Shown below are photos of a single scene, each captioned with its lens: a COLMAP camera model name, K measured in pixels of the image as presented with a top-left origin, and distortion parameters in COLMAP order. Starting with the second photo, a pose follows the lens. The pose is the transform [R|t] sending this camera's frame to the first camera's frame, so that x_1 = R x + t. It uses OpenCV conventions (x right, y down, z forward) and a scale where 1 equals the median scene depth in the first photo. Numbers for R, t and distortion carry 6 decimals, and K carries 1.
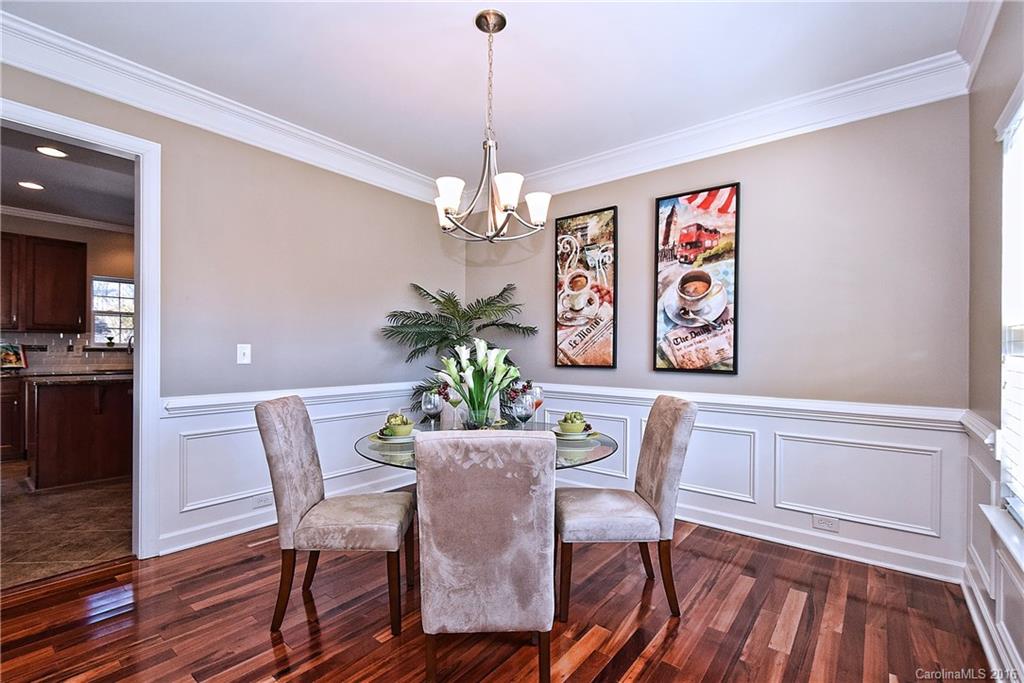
lens RADIAL K [[461.1, 0, 510.7], [0, 461.1, 355.8], [0, 0, 1]] dist [-0.000995, -0.000079]
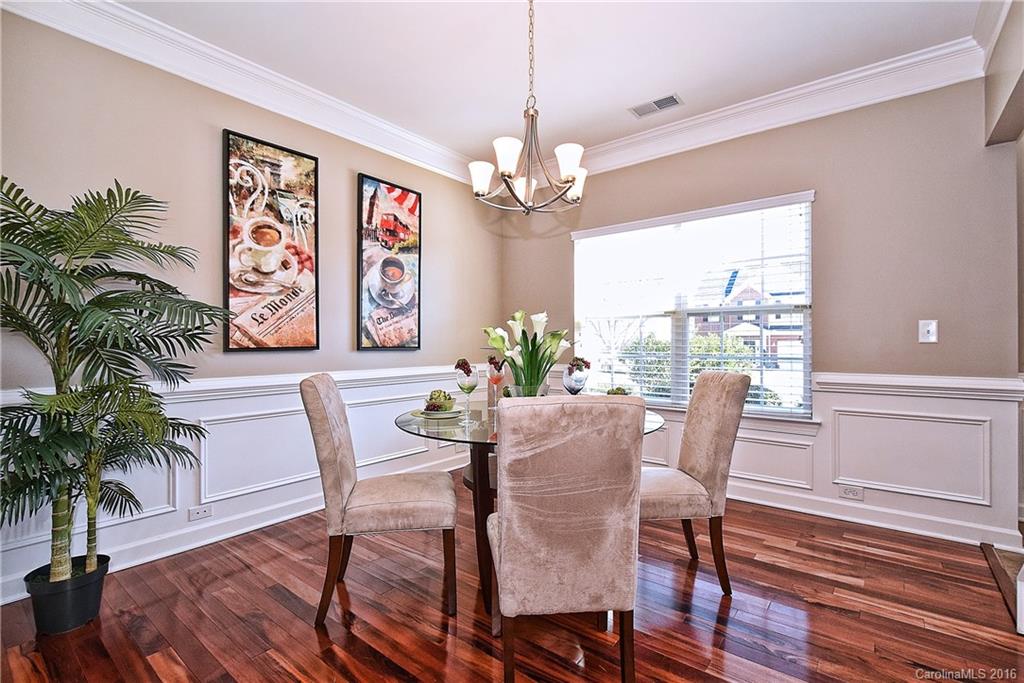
lens RADIAL K [[457.2, 0, 523.8], [0, 457.2, 337.2], [0, 0, 1]] dist [-0.000272, -0.000058]
pose [[-0.009972, -0.003851, 0.999943, -0.662018], [0.003928, 0.999985, 0.003891, 0.002759], [-0.999943, 0.003967, -0.009957, 0.674974]]
